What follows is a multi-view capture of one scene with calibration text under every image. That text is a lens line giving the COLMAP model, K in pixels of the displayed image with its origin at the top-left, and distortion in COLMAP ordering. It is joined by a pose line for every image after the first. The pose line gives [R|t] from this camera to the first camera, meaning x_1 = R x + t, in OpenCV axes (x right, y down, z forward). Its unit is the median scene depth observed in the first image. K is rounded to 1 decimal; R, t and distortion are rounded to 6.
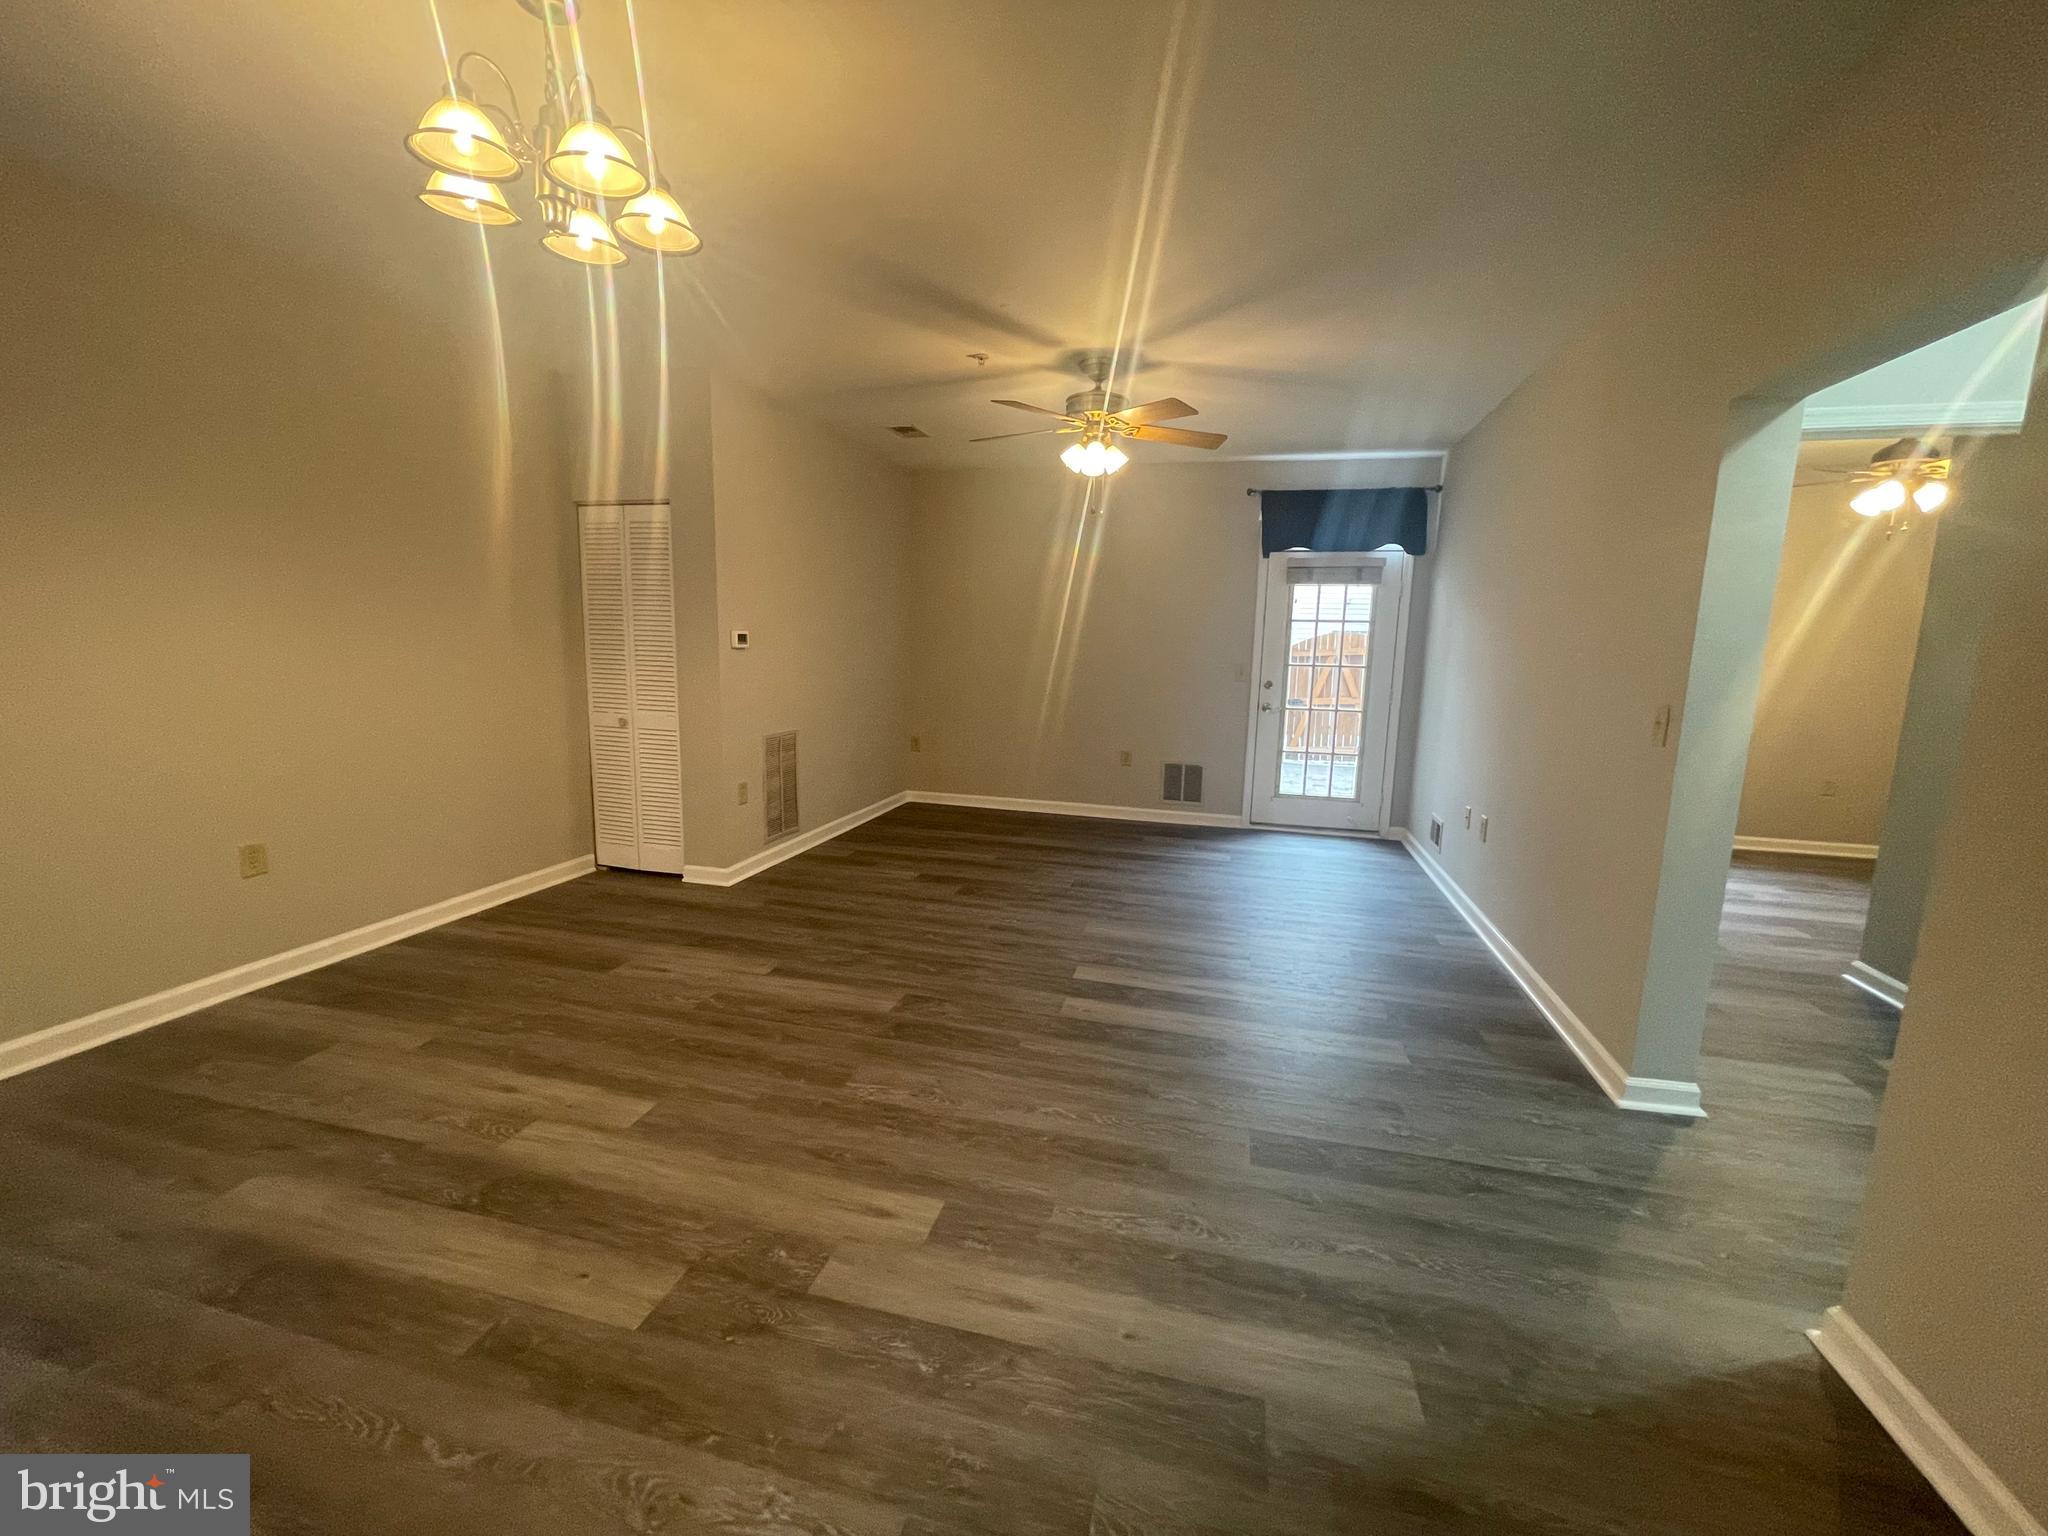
lens RADIAL K [[826.3, 0, 1021.8], [0, 826.3, 774.0], [0, 0, 1]] dist [-0.001086, 0.000854]
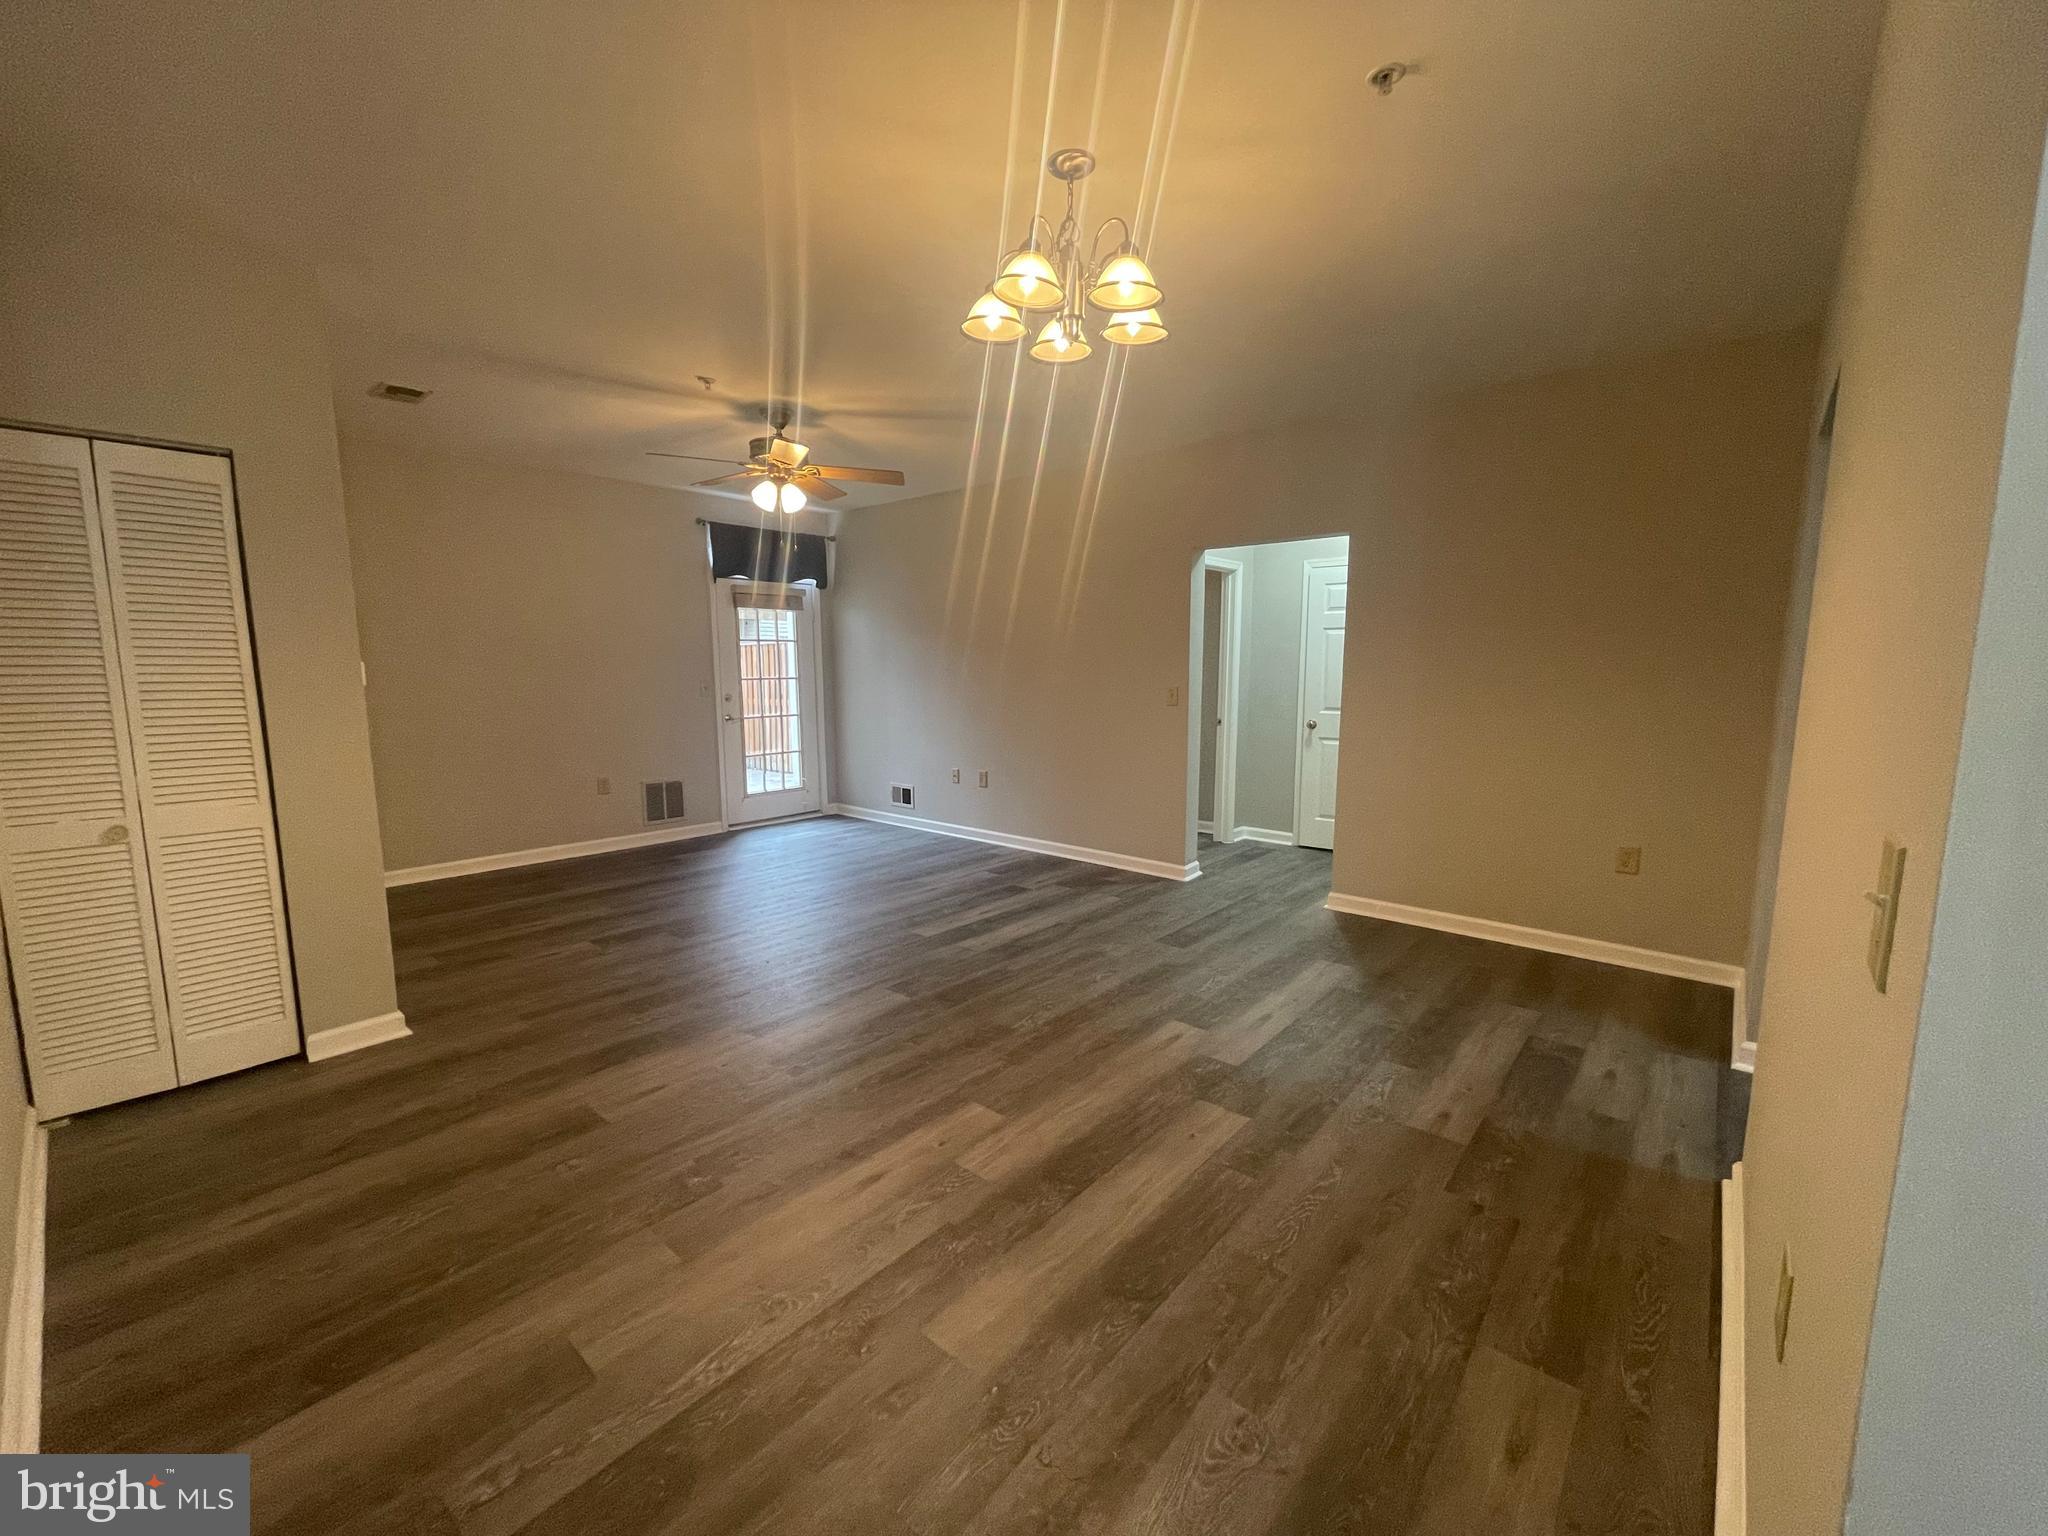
lens RADIAL K [[826.3, 0, 1019.5], [0, 826.3, 766.3], [0, 0, 1]] dist [-0.001086, 0.000854]
pose [[0.445667, -0.136831, 0.884680, -0.687959], [0.156724, 0.984912, 0.073382, -0.051603], [-0.881373, 0.105947, 0.460387, 0.217829]]
